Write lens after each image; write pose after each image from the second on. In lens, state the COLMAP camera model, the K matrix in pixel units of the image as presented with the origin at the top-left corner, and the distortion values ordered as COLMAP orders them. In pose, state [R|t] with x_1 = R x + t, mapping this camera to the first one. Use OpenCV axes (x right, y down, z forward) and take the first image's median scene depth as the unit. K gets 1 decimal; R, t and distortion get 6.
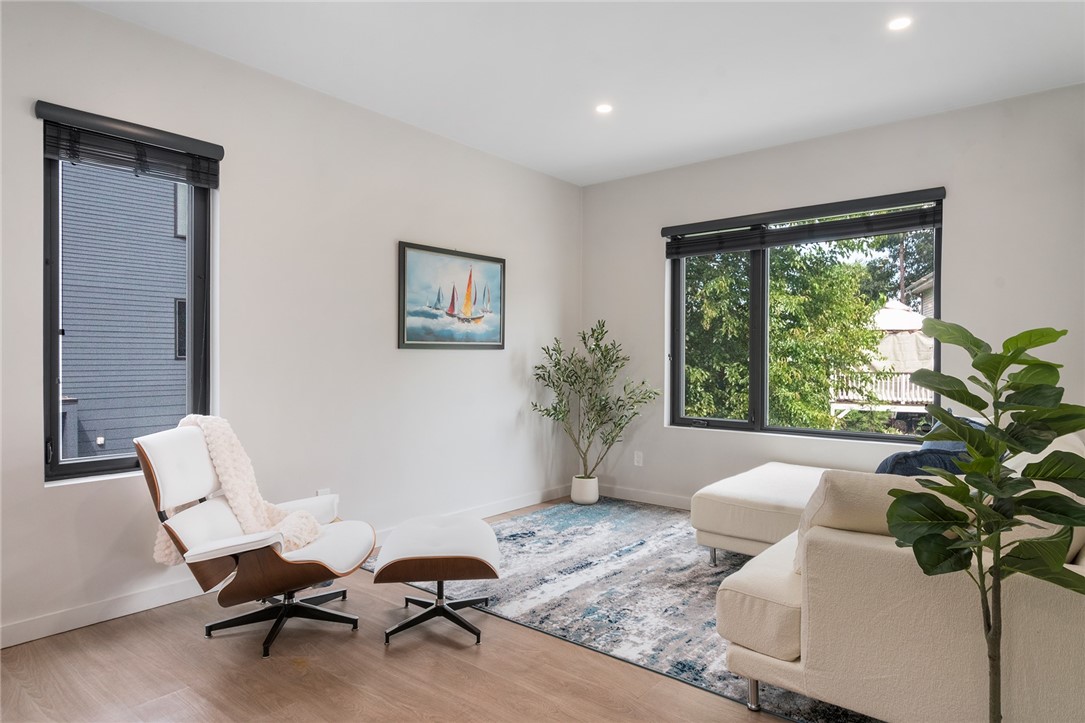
lens RADIAL K [[636.5, 0, 550.6], [0, 636.5, 364.7], [0, 0, 1]] dist [-0.001932, -0.001107]
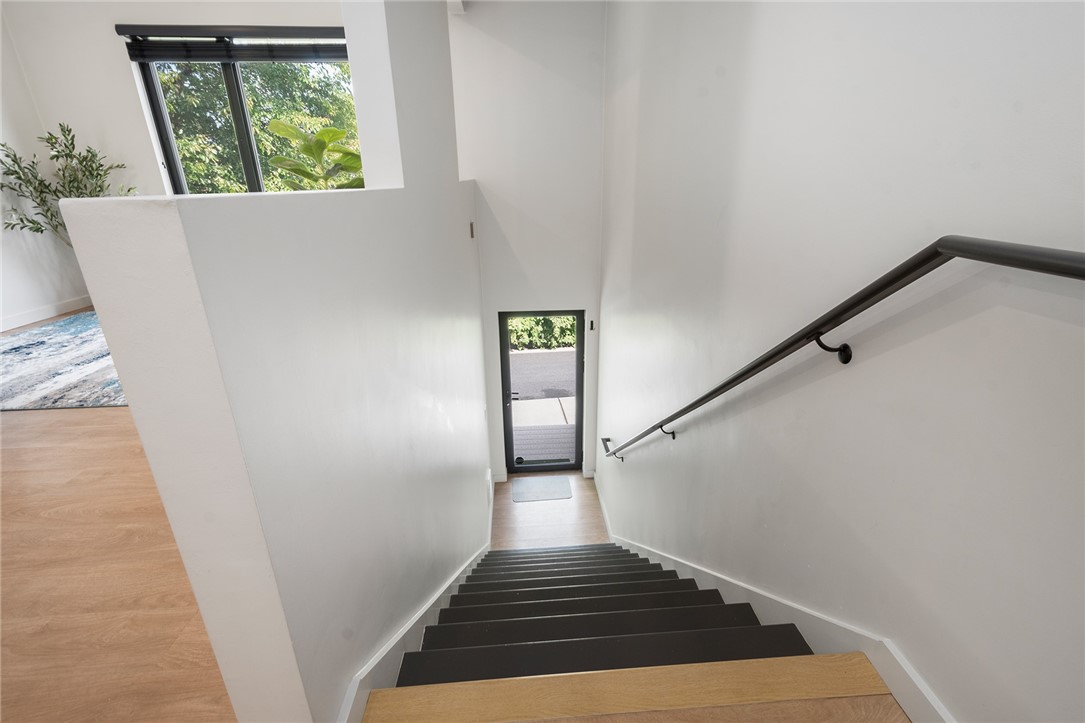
lens RADIAL K [[491.0, 0, 561.1], [0, 491.0, 361.2], [0, 0, 1]] dist [0.002270, 0.000307]
pose [[0.727254, -0.252334, 0.638302, 0.071887], [0.015733, 0.935854, 0.352036, 0.021143], [-0.686188, -0.245978, 0.684574, -0.164857]]
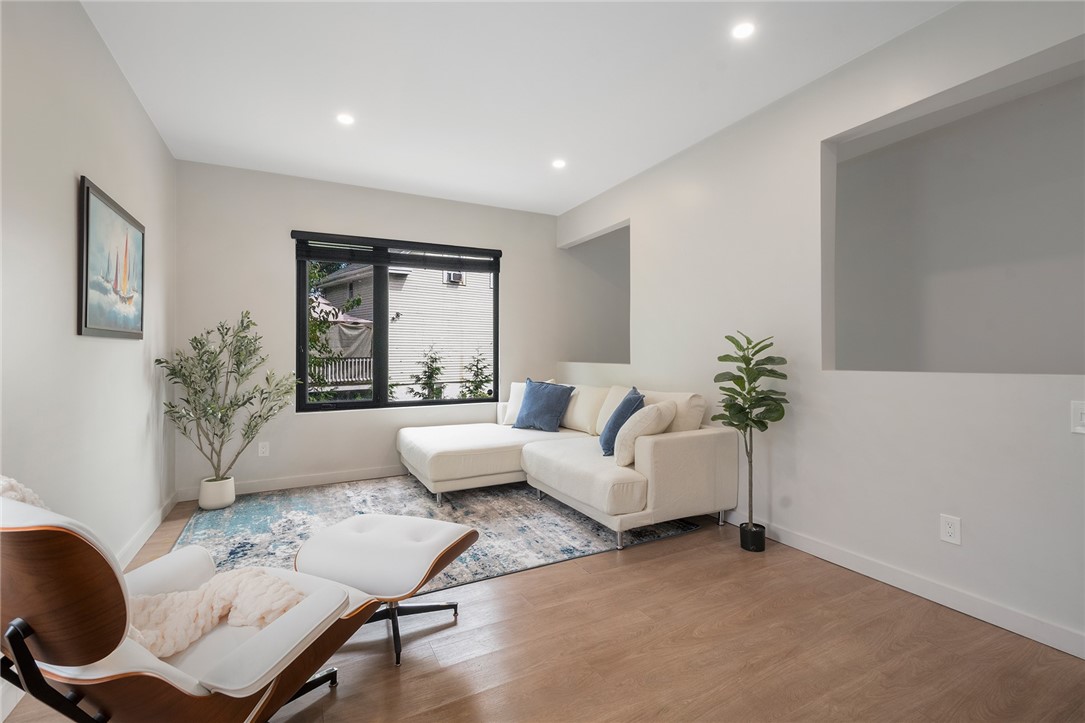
lens RADIAL K [[489.9, 0, 554.7], [0, 489.9, 353.0], [0, 0, 1]] dist [0.000944, 0.000622]
pose [[0.385469, -0.005058, 0.922707, -0.522500], [0.014063, 0.999901, -0.000394, 0.000633], [-0.922614, 0.013128, 0.385502, 0.338147]]
